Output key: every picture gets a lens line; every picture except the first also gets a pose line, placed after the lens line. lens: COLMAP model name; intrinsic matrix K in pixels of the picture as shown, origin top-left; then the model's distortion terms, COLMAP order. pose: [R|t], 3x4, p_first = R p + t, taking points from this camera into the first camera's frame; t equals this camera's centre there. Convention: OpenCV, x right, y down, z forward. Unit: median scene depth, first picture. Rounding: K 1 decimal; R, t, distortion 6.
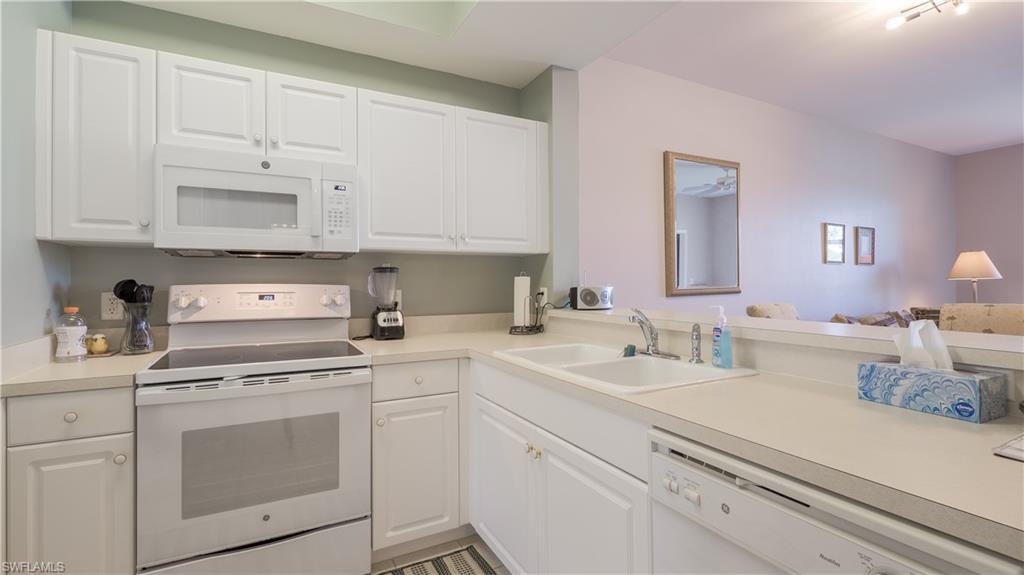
lens RADIAL K [[459.0, 0, 513.7], [0, 459.0, 280.1], [0, 0, 1]] dist [-0.003591, 0.000402]
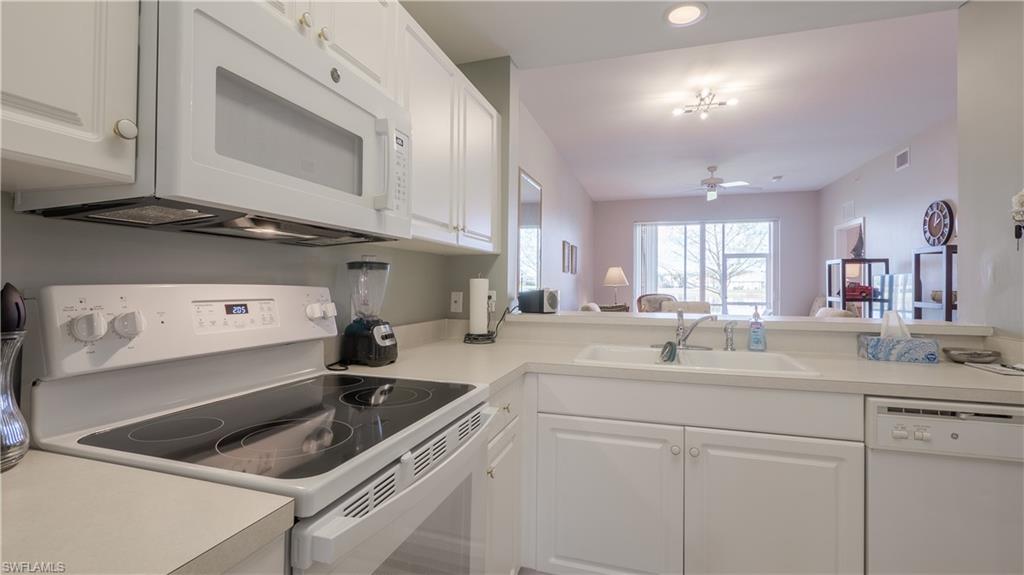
lens RADIAL K [[459.0, 0, 509.3], [0, 459.0, 278.1], [0, 0, 1]] dist [-0.003591, 0.000402]
pose [[0.712053, 0.020071, 0.701838, -0.742058], [-0.013127, 0.999797, -0.015274, 0.005586], [-0.702003, 0.001663, 0.712173, 0.420122]]
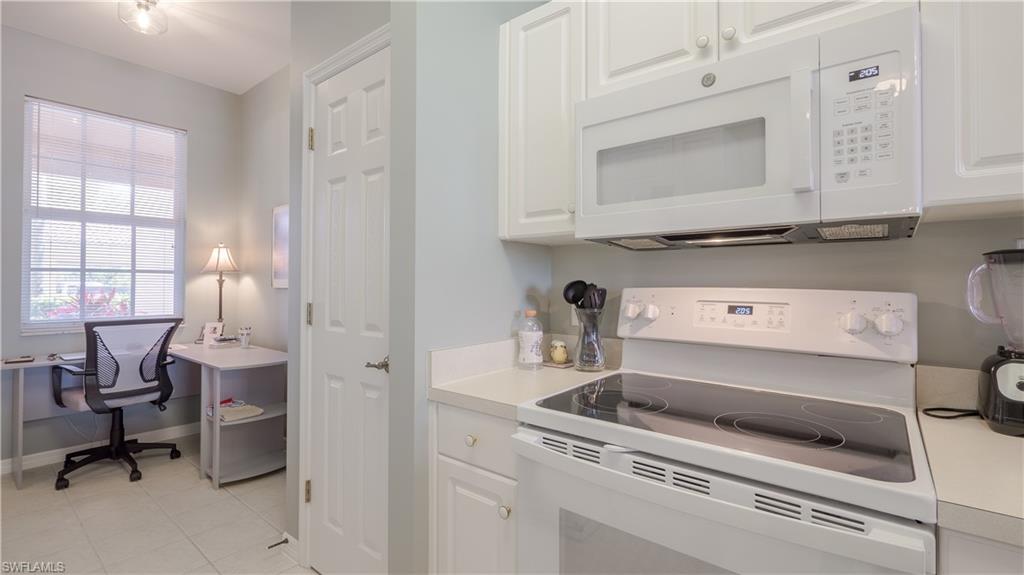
lens RADIAL K [[459.0, 0, 508.5], [0, 459.0, 279.3], [0, 0, 1]] dist [-0.003591, 0.000402]
pose [[0.378115, -0.004684, -0.925747, -0.101407], [-0.002071, 0.999980, -0.005906, 0.001429], [0.925756, 0.004150, 0.378098, 0.525026]]
